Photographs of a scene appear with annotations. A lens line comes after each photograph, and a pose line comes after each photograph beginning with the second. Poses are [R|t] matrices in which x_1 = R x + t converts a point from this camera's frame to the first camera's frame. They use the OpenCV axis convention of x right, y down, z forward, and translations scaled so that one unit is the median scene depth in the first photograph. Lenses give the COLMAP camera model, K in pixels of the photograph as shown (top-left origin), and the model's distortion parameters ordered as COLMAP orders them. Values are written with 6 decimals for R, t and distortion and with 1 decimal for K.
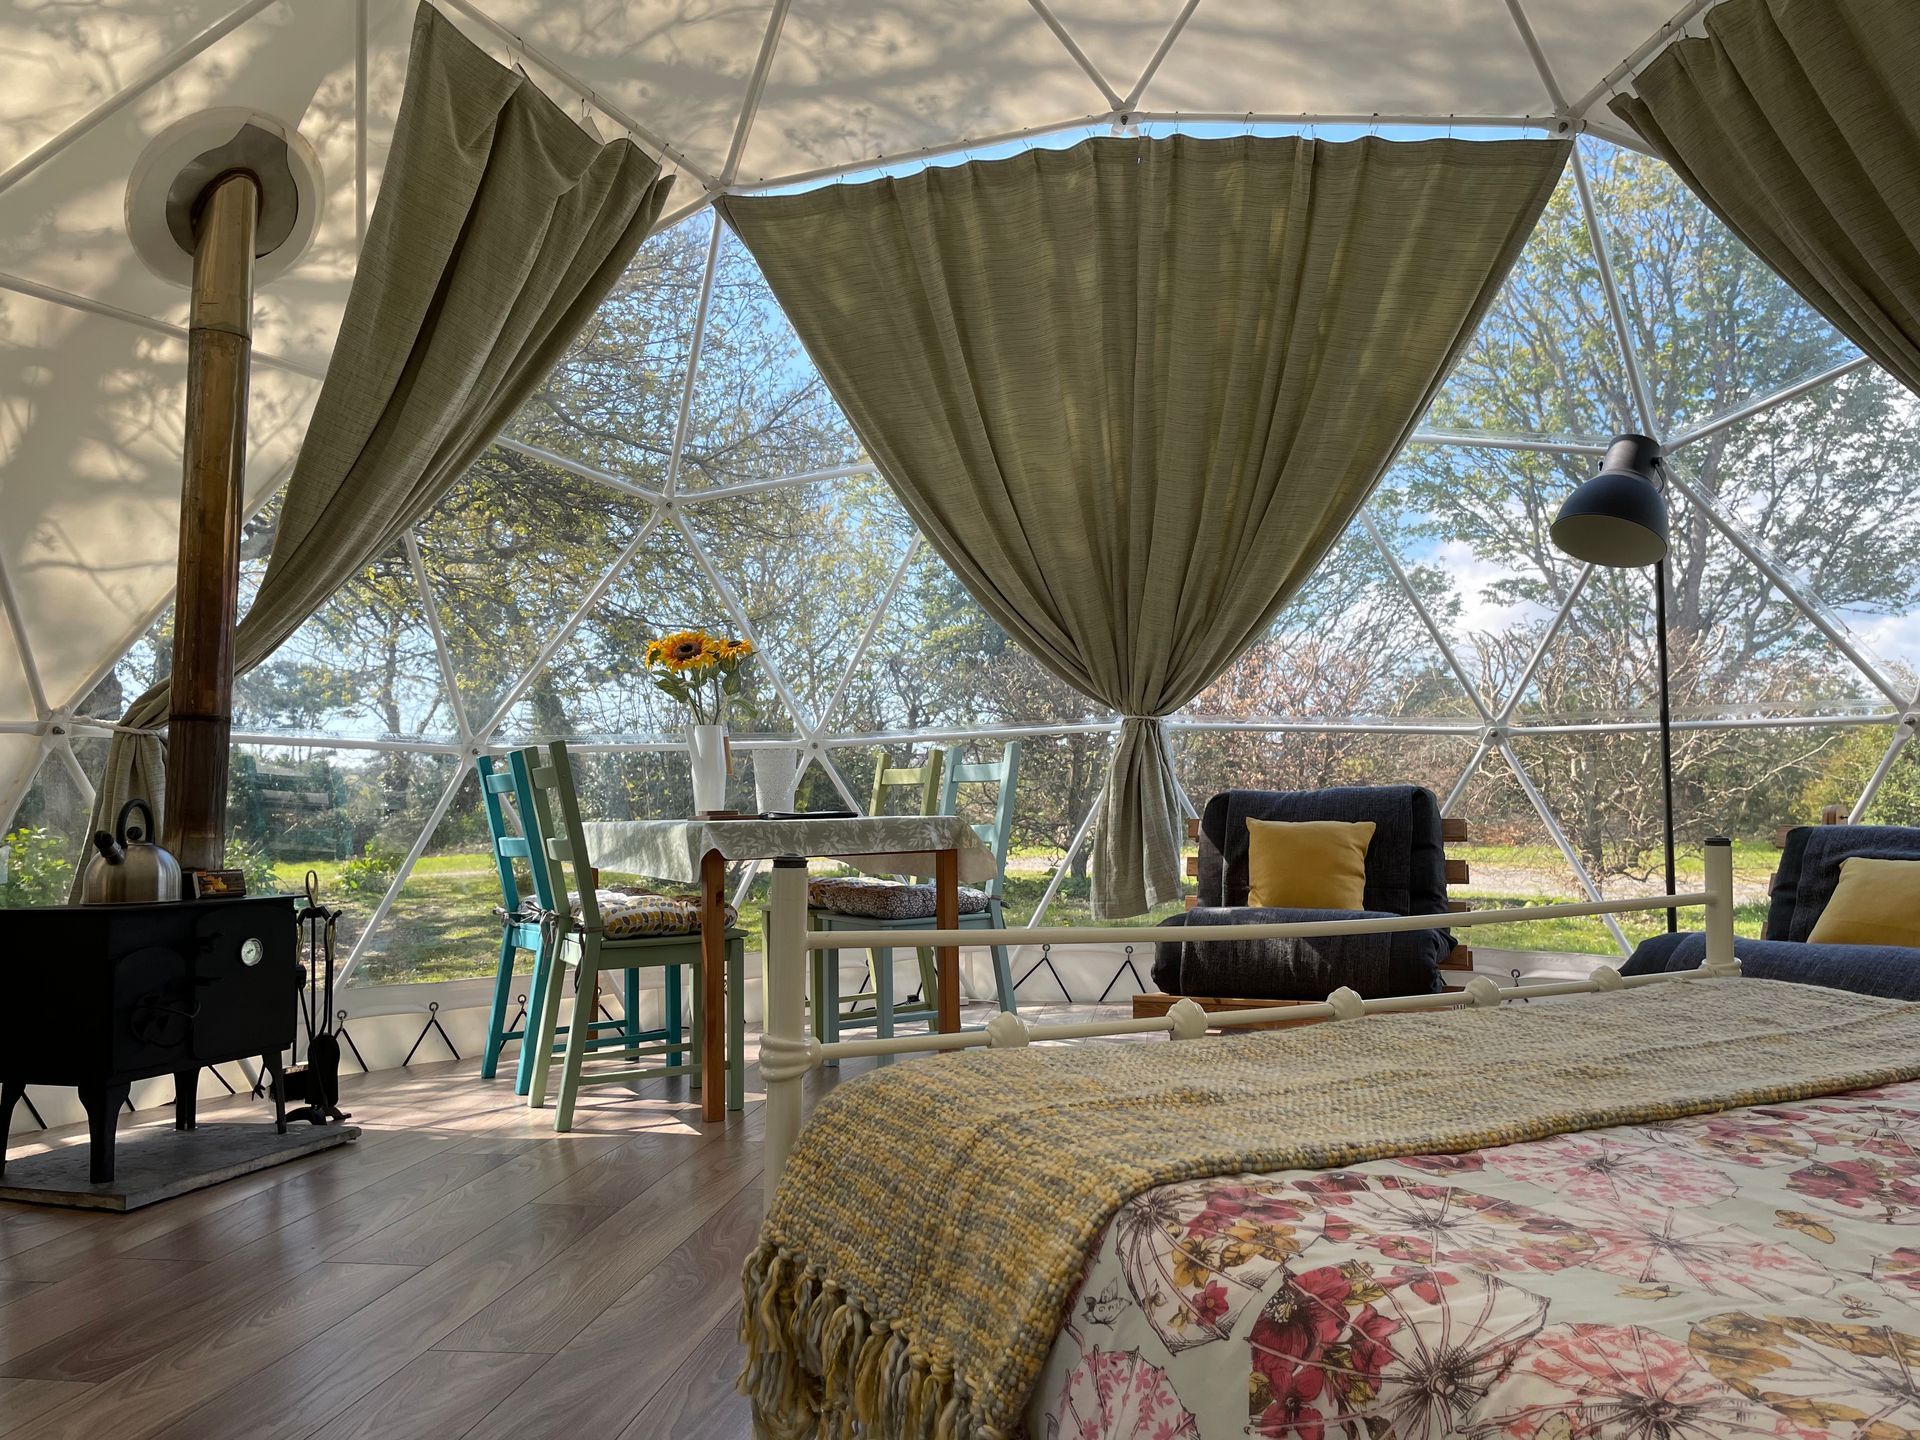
lens RADIAL K [[1420.7, 0, 960.0], [0, 1420.7, 720.0], [0, 0, 1]] dist [0.073227, -0.095644]
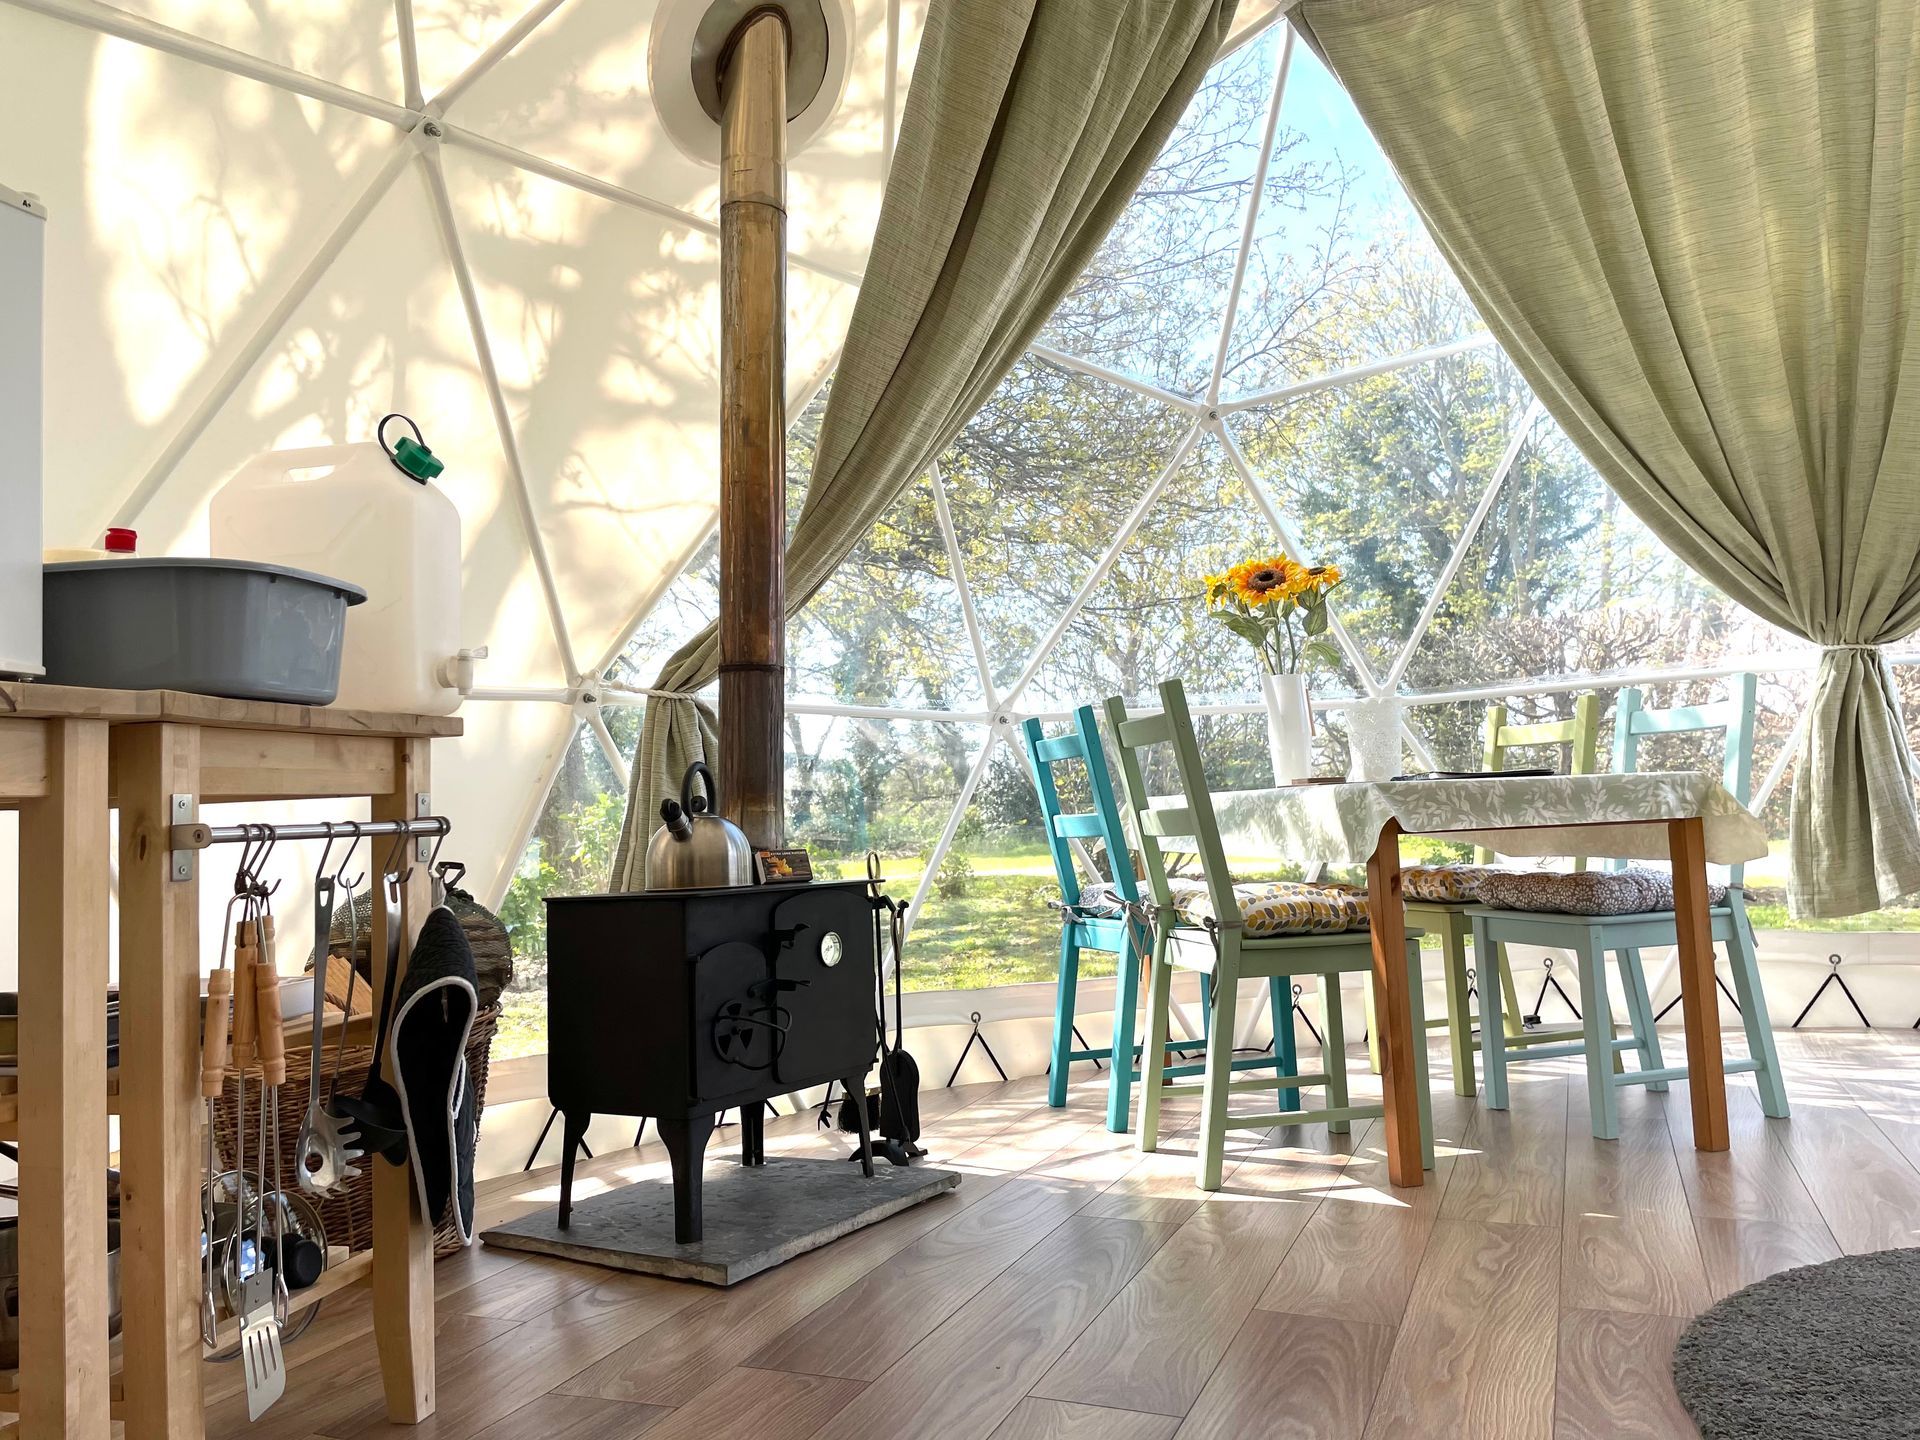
lens RADIAL K [[1420.7, 0, 960.0], [0, 1420.7, 720.0], [0, 0, 1]] dist [0.073227, -0.095644]
pose [[0.966620, -0.035556, -0.253735, -0.186662], [0.034733, 0.999367, -0.007726, 0.035858], [0.253849, -0.001345, 0.967243, 0.213154]]
